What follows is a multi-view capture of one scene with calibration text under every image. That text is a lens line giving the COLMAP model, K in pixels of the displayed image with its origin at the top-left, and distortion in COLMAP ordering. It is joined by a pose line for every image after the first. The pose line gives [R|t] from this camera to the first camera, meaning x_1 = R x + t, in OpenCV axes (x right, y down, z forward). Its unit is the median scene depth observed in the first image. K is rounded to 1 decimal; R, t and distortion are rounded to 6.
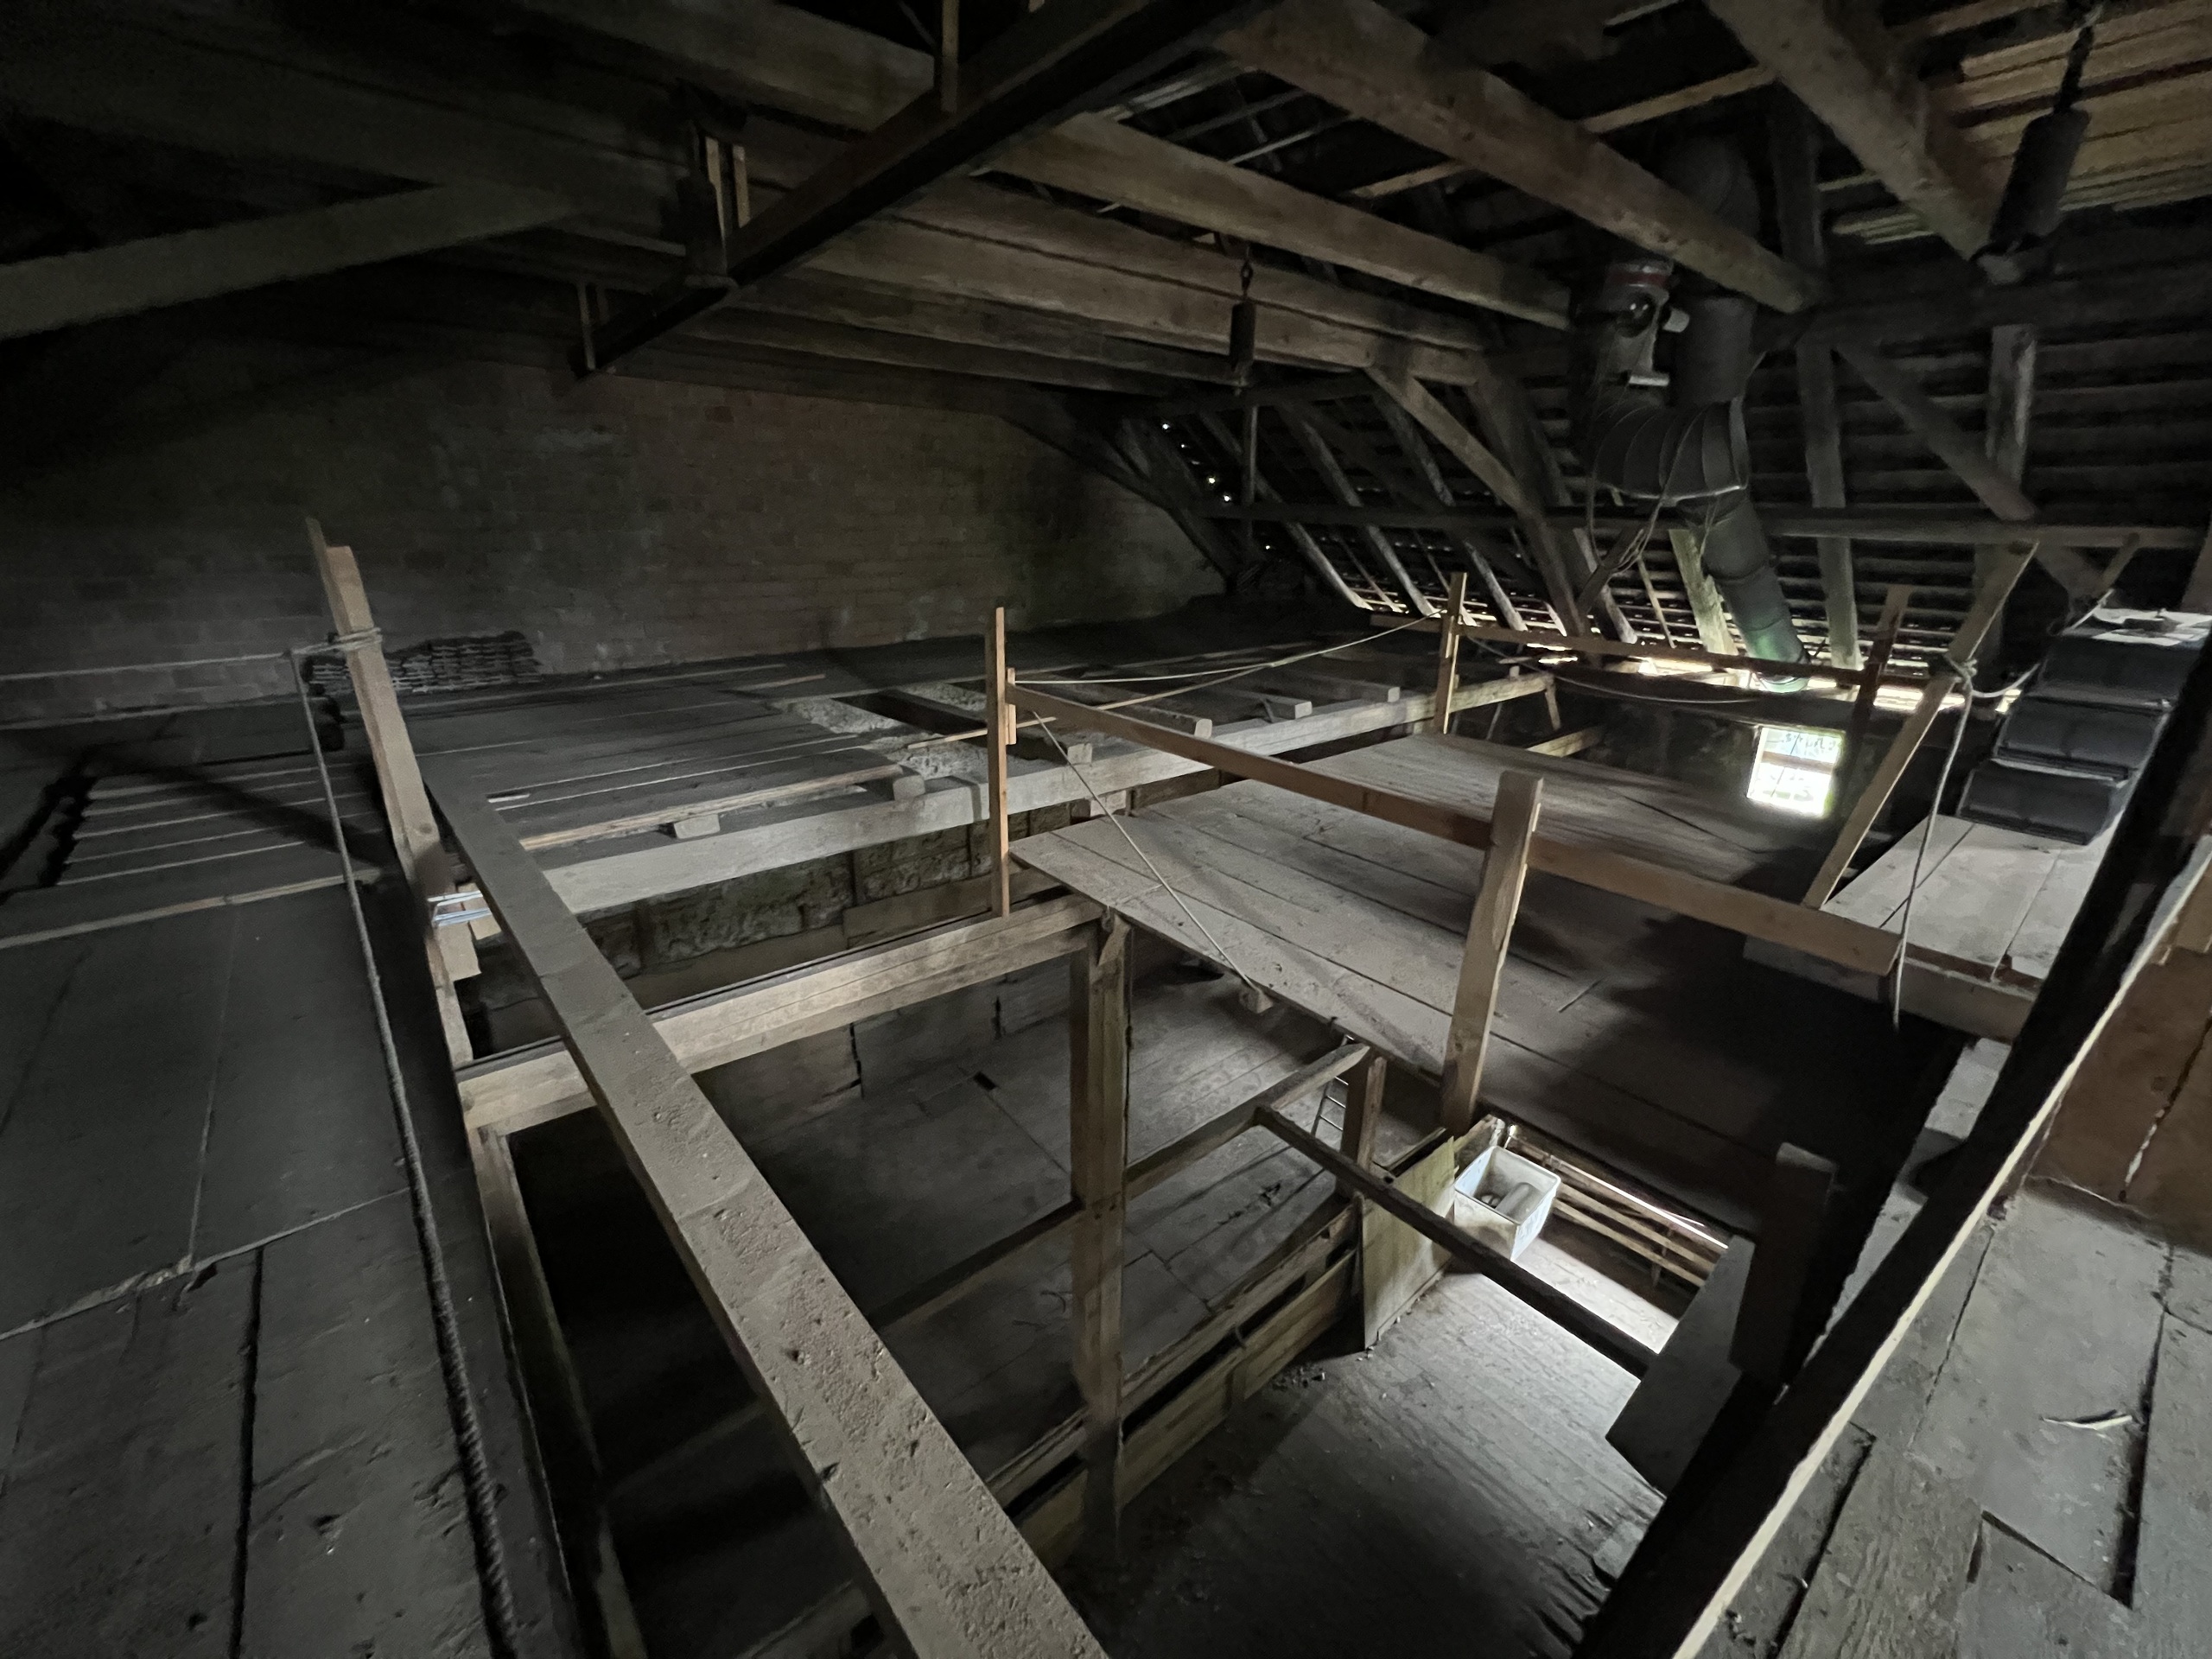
lens RADIAL K [[880.2, 0, 1100.5], [0, 880.2, 832.5], [0, 0, 1]] dist [-0.004043, -0.000078]
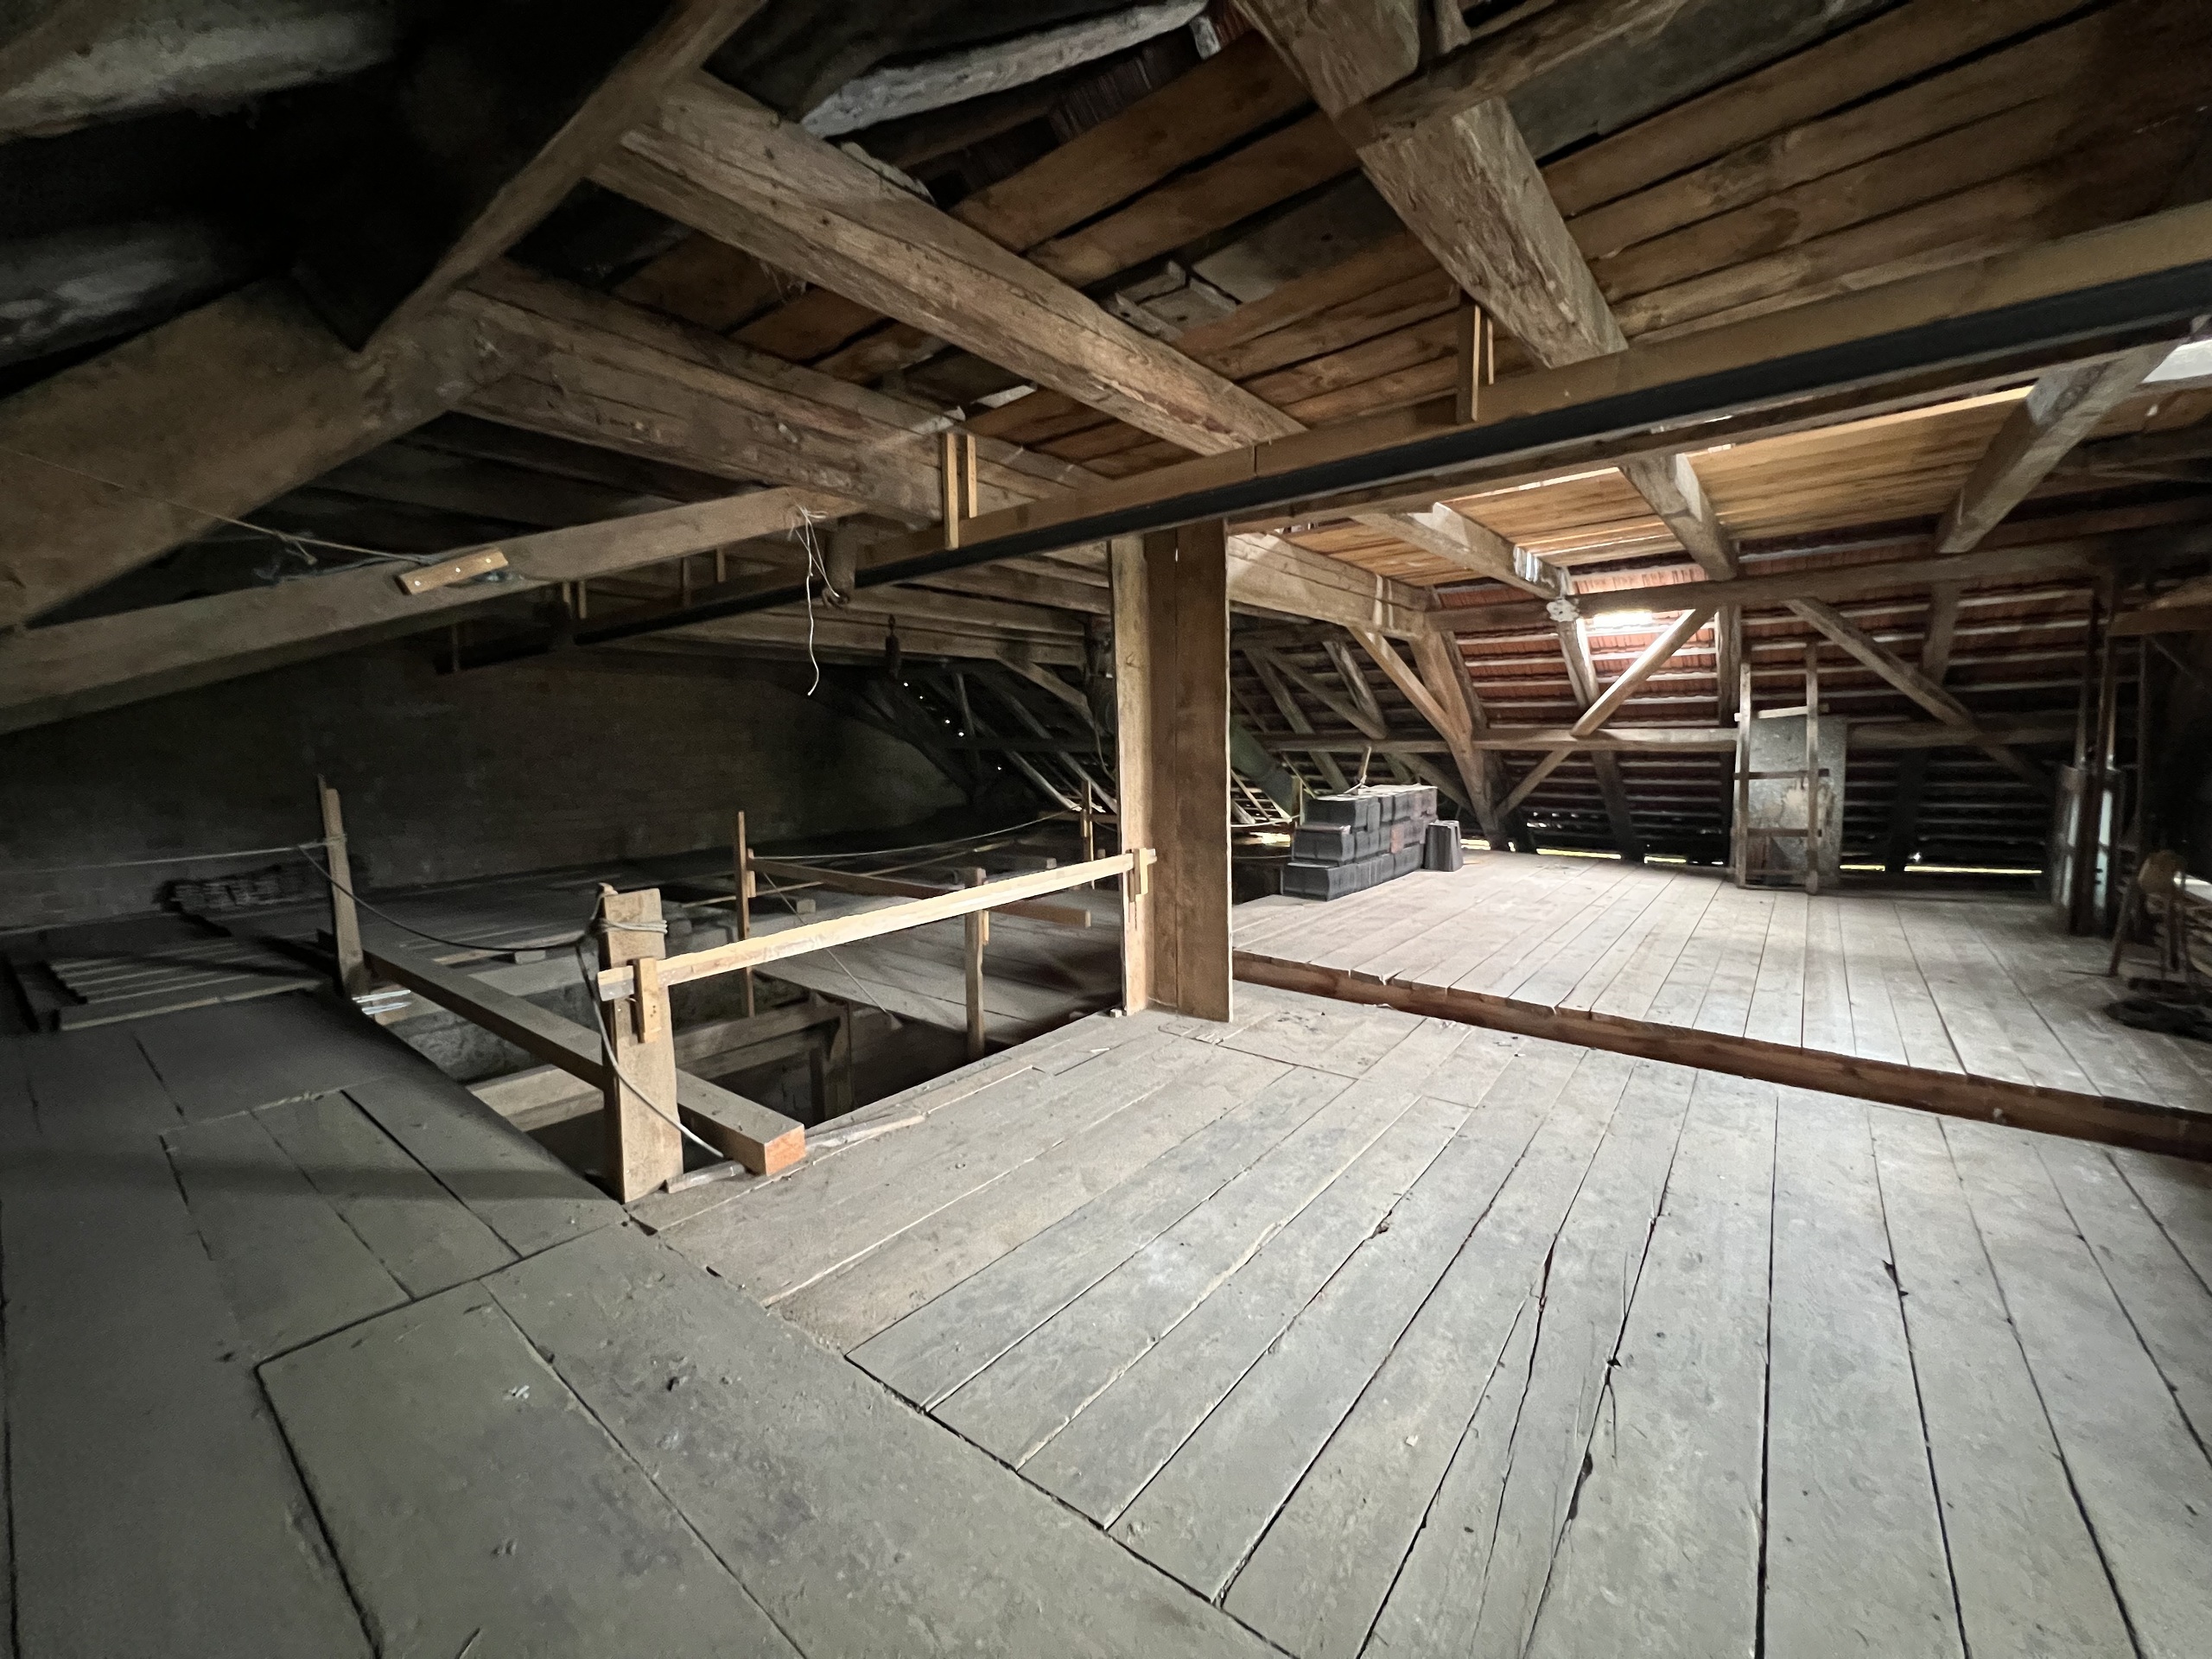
lens RADIAL K [[880.2, 0, 1101.9], [0, 880.2, 828.9], [0, 0, 1]] dist [-0.004043, -0.000078]
pose [[0.977332, -0.049064, 0.205950, 0.128251], [0.097578, 0.967684, -0.232523, 0.138802], [-0.187886, 0.247348, 0.950536, -0.421744]]
